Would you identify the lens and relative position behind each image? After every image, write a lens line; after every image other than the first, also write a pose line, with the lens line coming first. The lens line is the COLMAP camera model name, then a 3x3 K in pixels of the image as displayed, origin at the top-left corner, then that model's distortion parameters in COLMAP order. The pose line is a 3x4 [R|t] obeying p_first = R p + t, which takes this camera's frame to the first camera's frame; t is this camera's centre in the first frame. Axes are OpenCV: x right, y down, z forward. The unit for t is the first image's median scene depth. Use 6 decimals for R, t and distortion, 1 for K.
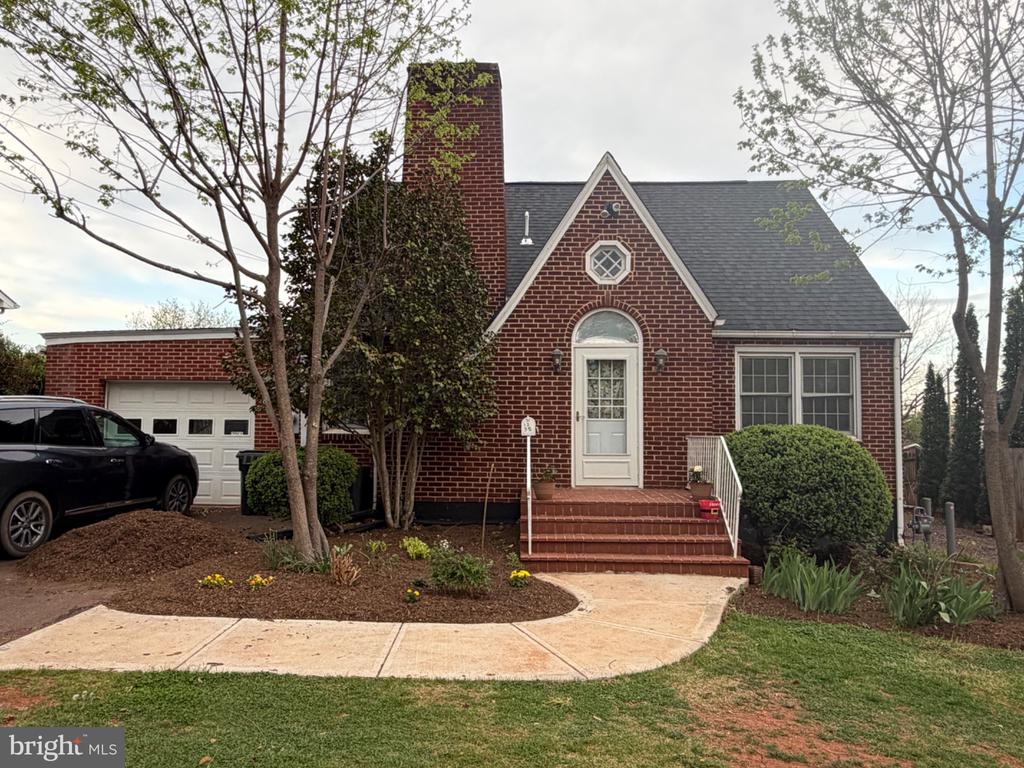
lens RADIAL K [[730.3, 0, 516.1], [0, 730.3, 385.6], [0, 0, 1]] dist [-0.007895, 0.011485]
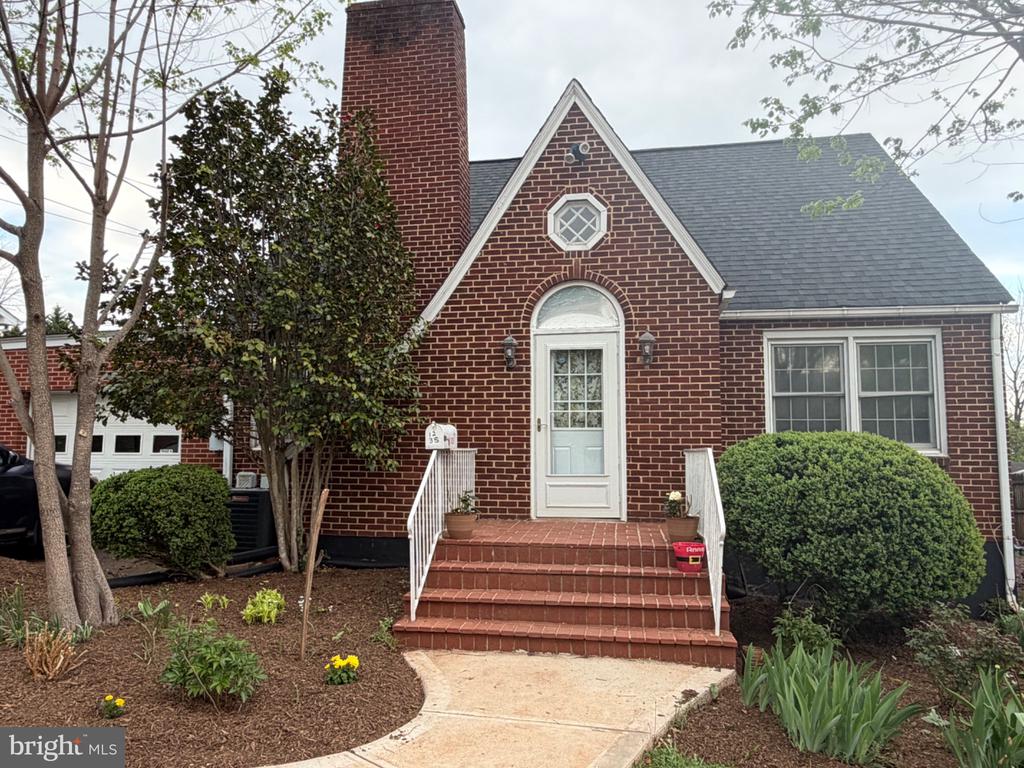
lens RADIAL K [[730.3, 0, 506.6], [0, 730.3, 381.9], [0, 0, 1]] dist [-0.007895, 0.011485]
pose [[0.990203, -0.018587, -0.138393, 0.156471], [0.013868, 0.999292, -0.034985, 0.023626], [0.138945, 0.032723, 0.989759, 0.243673]]
